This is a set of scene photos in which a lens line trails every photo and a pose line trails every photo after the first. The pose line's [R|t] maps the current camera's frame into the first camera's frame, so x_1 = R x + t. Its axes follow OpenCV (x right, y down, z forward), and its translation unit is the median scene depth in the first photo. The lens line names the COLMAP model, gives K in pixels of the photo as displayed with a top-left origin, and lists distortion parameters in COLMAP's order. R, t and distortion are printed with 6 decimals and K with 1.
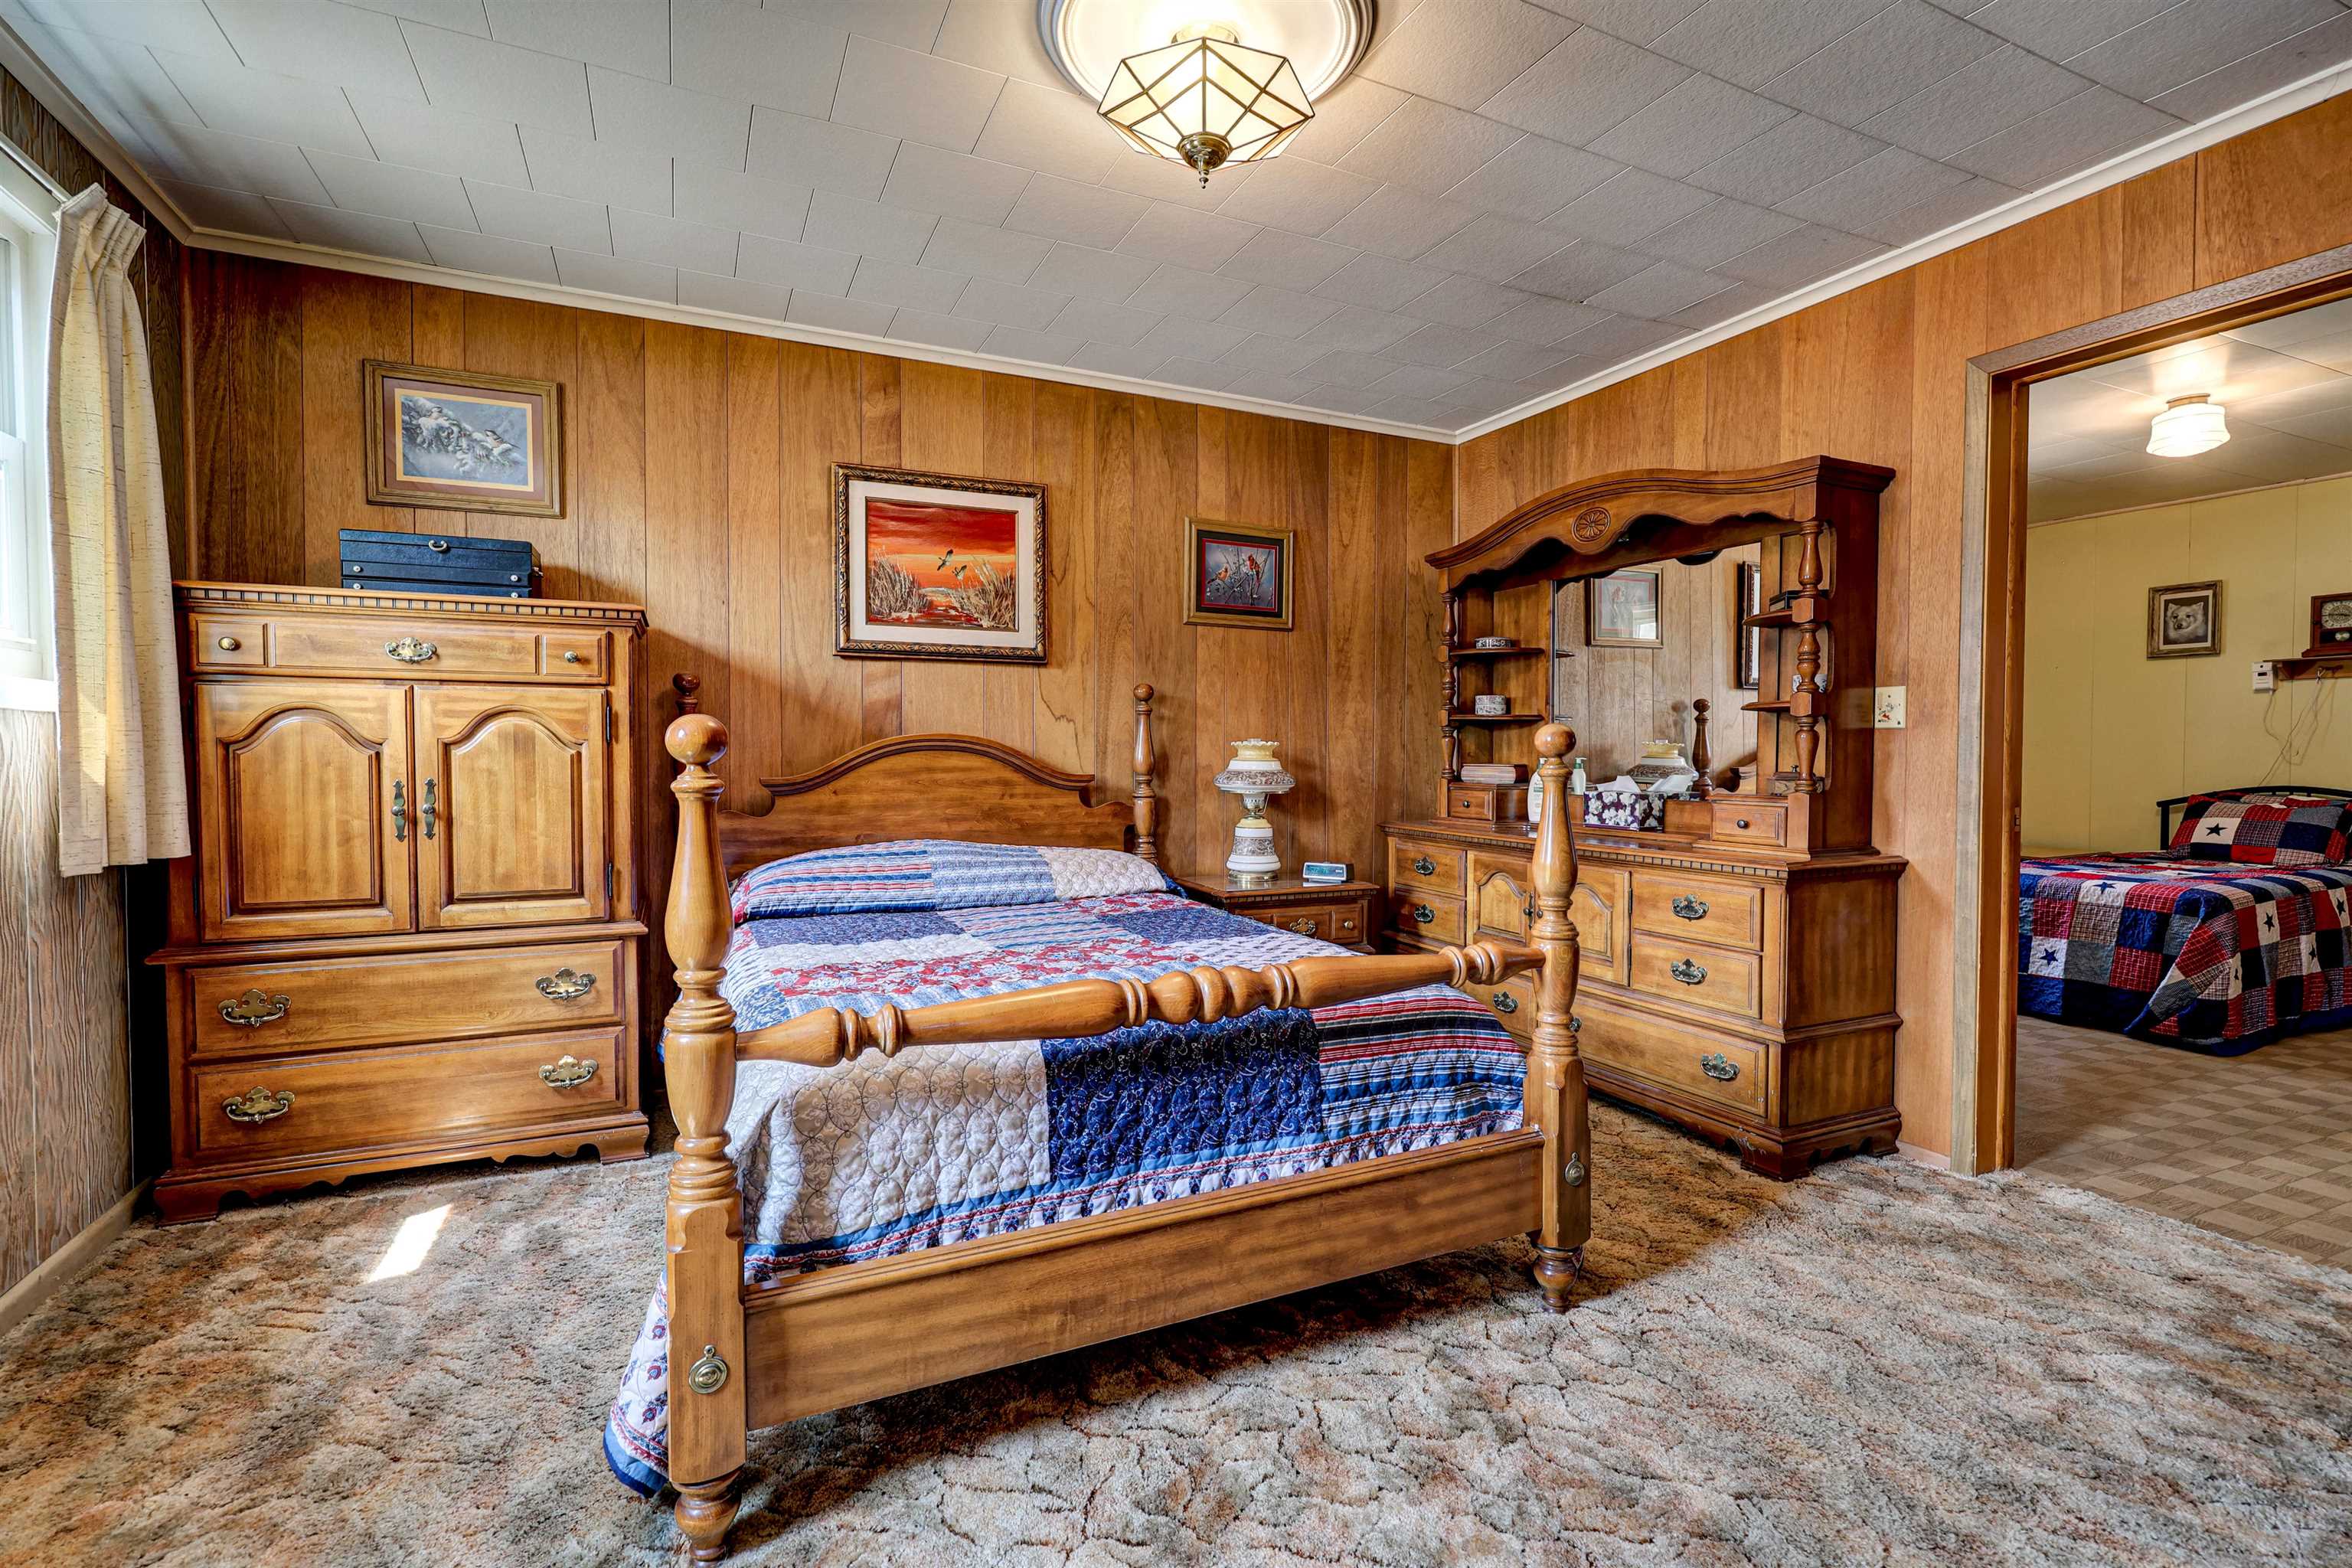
lens RADIAL K [[1058.3, 0, 1191.5], [0, 1058.3, 788.8], [0, 0, 1]] dist [0.000855, 0.000142]
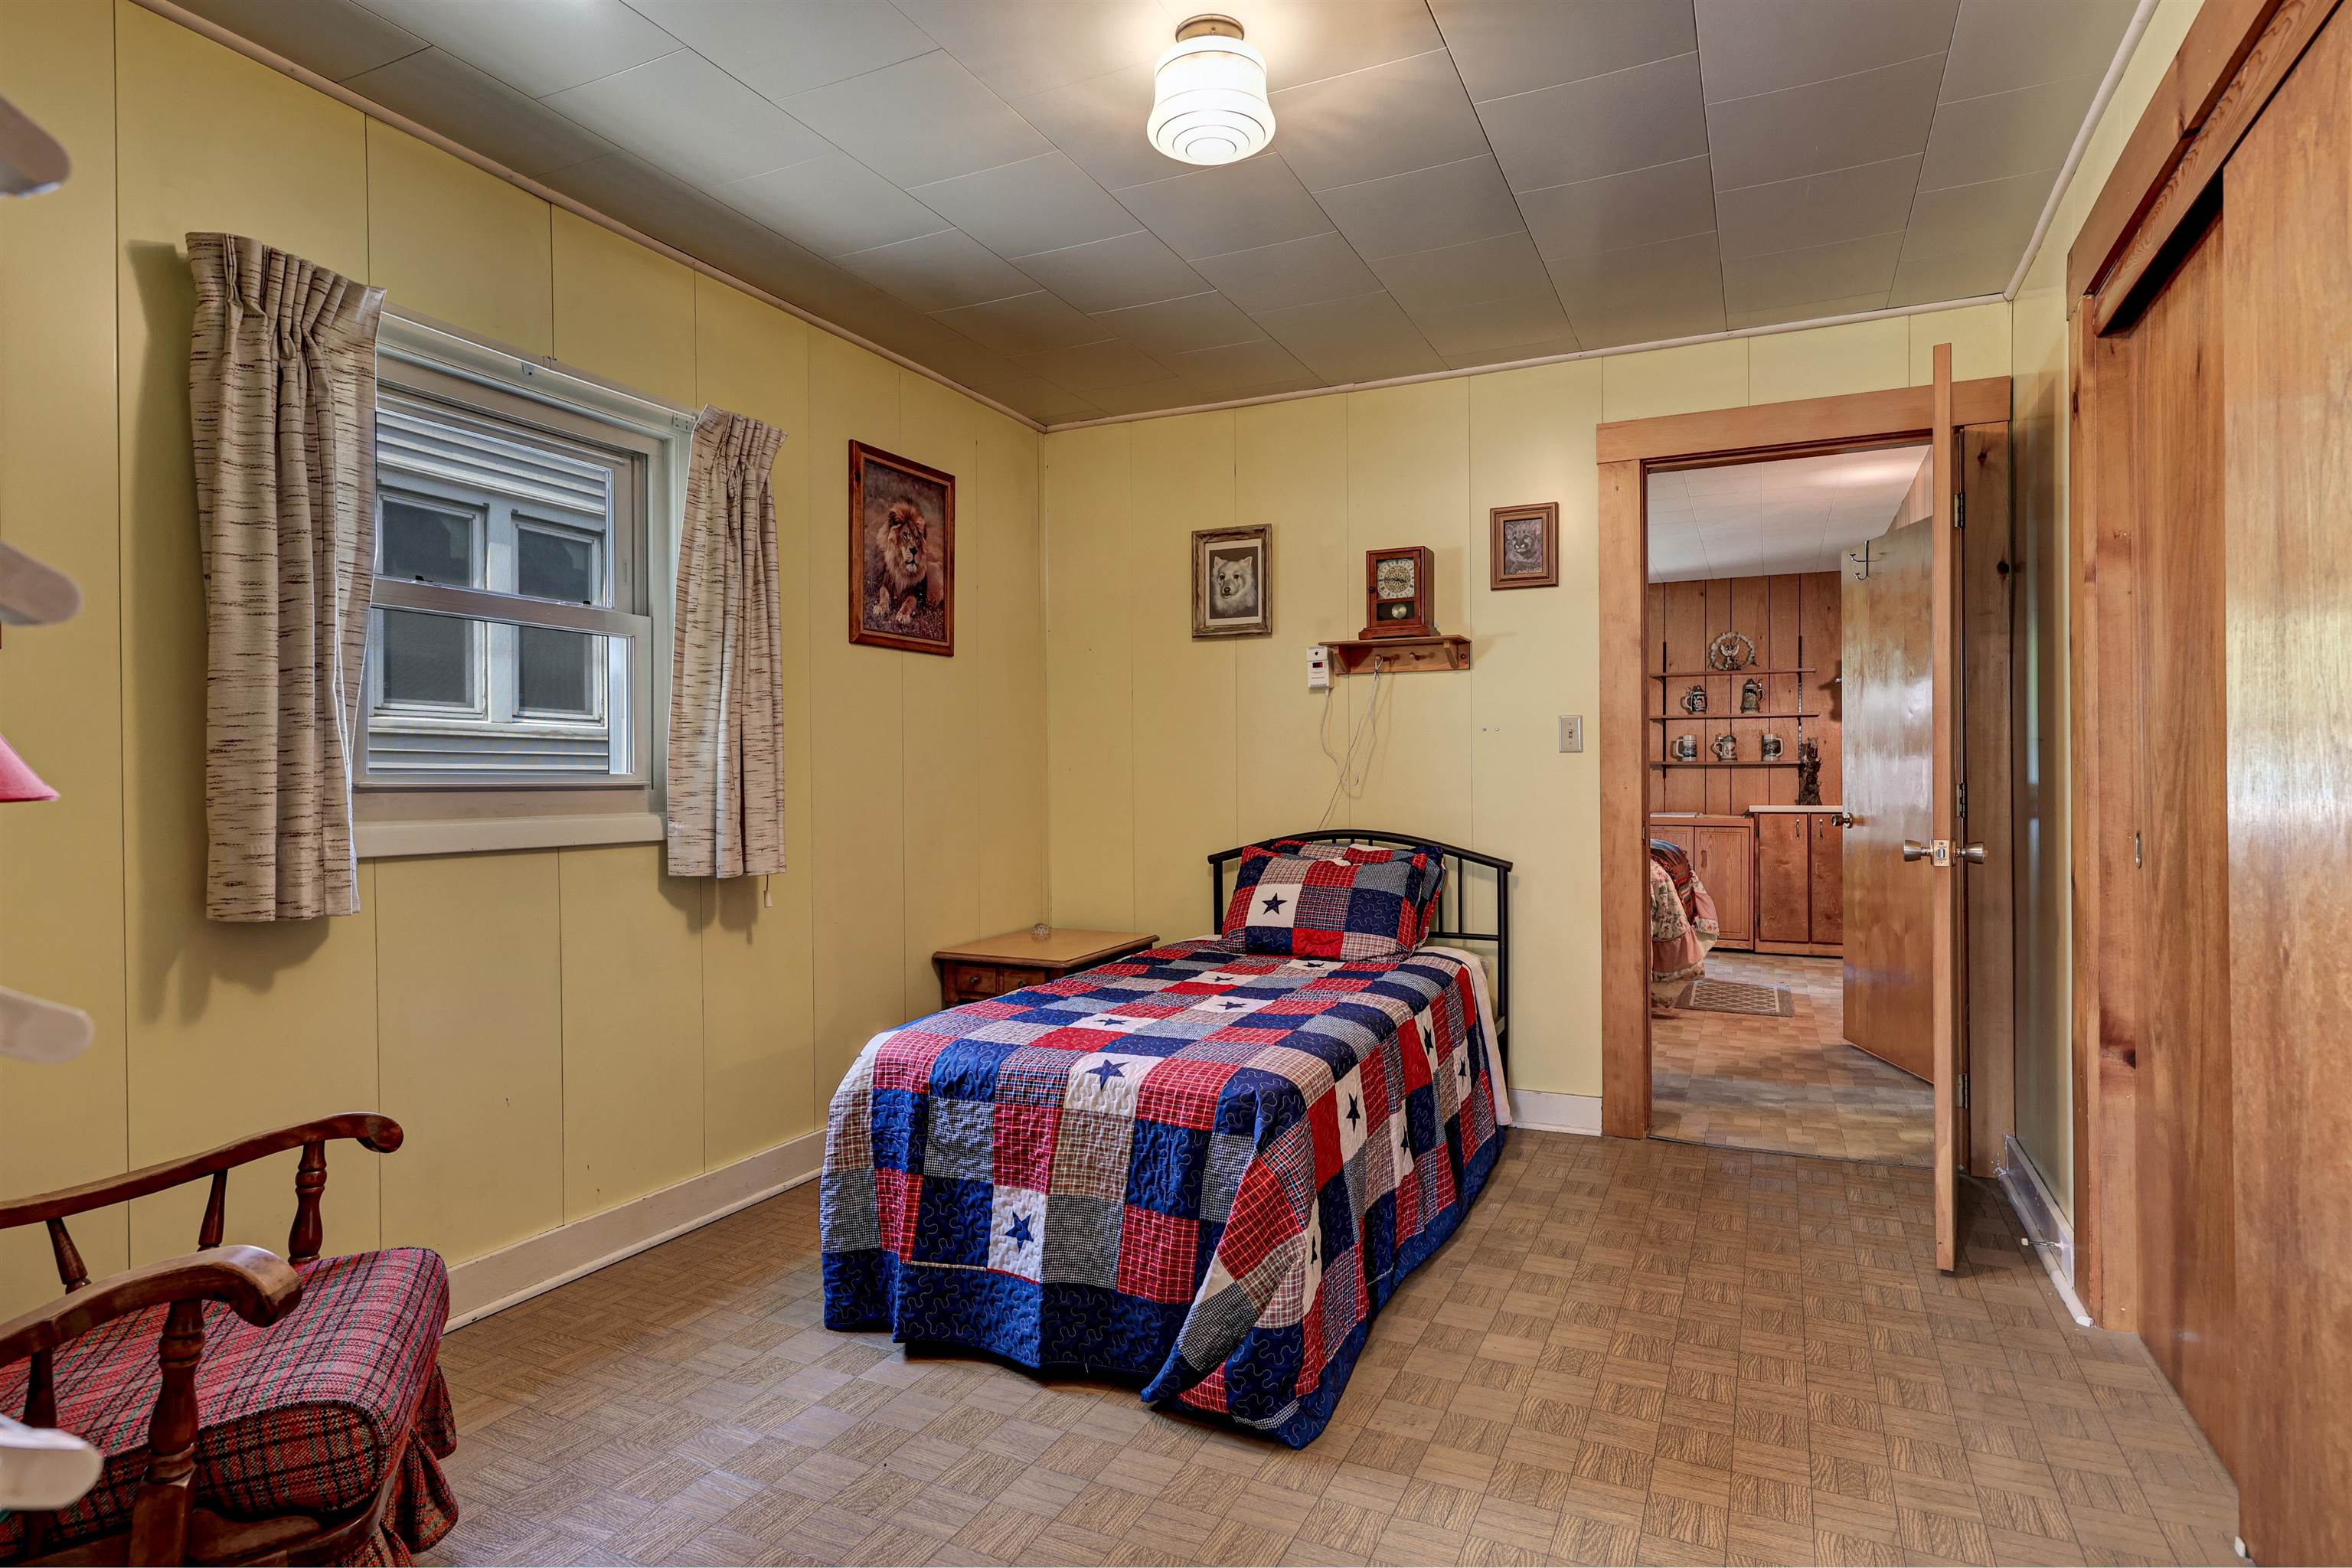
lens RADIAL K [[1315.7, 0, 1176.0], [0, 1315.7, 784.0], [0, 0, 1]] dist [-0.000007, 0.000005]
pose [[0.767222, -0.005312, 0.641360, 0.511129], [0.023652, 0.999520, -0.020015, -0.022049], [-0.640946, 0.030526, 0.766979, 0.528444]]
